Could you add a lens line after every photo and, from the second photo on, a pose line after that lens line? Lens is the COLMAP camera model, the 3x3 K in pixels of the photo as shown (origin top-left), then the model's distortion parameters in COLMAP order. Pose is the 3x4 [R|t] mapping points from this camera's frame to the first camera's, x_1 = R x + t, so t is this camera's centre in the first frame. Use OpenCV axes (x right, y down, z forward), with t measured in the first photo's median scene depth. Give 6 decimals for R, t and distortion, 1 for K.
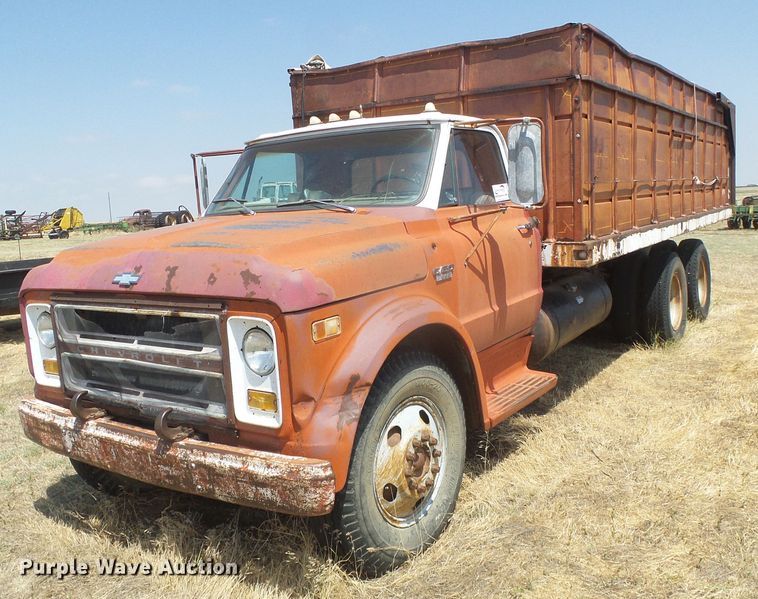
lens RADIAL K [[703.2, 0, 379.0], [0, 703.2, 299.5], [0, 0, 1]] dist [-0.006533, -0.005032]
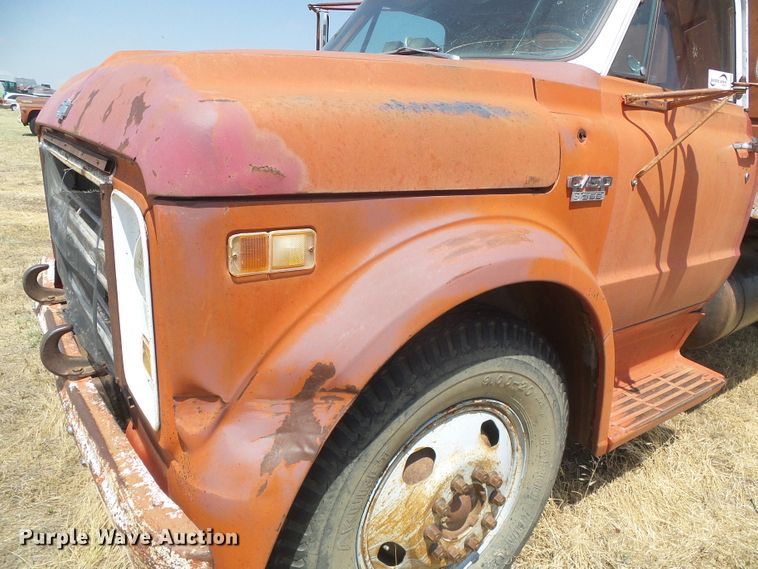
lens RADIAL K [[516.5, 0, 379.0], [0, 516.5, 284.5], [0, 0, 1]] dist [-0.005246, -0.002042]
pose [[0.939348, 0.222587, -0.260923, 0.062527], [-0.182859, 0.968672, 0.168039, -0.004320], [0.290152, -0.110134, 0.950622, 0.591697]]
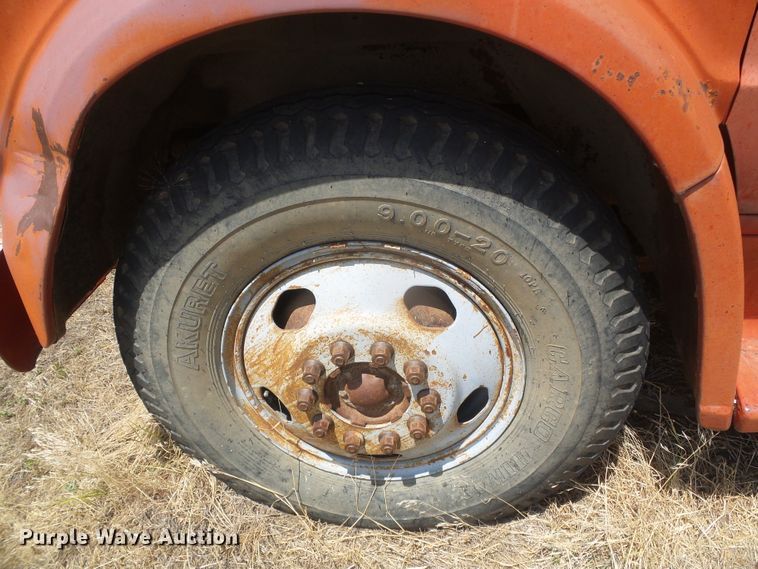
lens RADIAL K [[516.5, 0, 379.0], [0, 516.5, 284.5], [0, 0, 1]] dist [-0.005246, -0.002042]
pose [[0.530788, 0.489961, -0.691522, 0.235126], [-0.141555, 0.855742, 0.497663, 0.025061], [0.835599, -0.166265, 0.523574, 0.842068]]
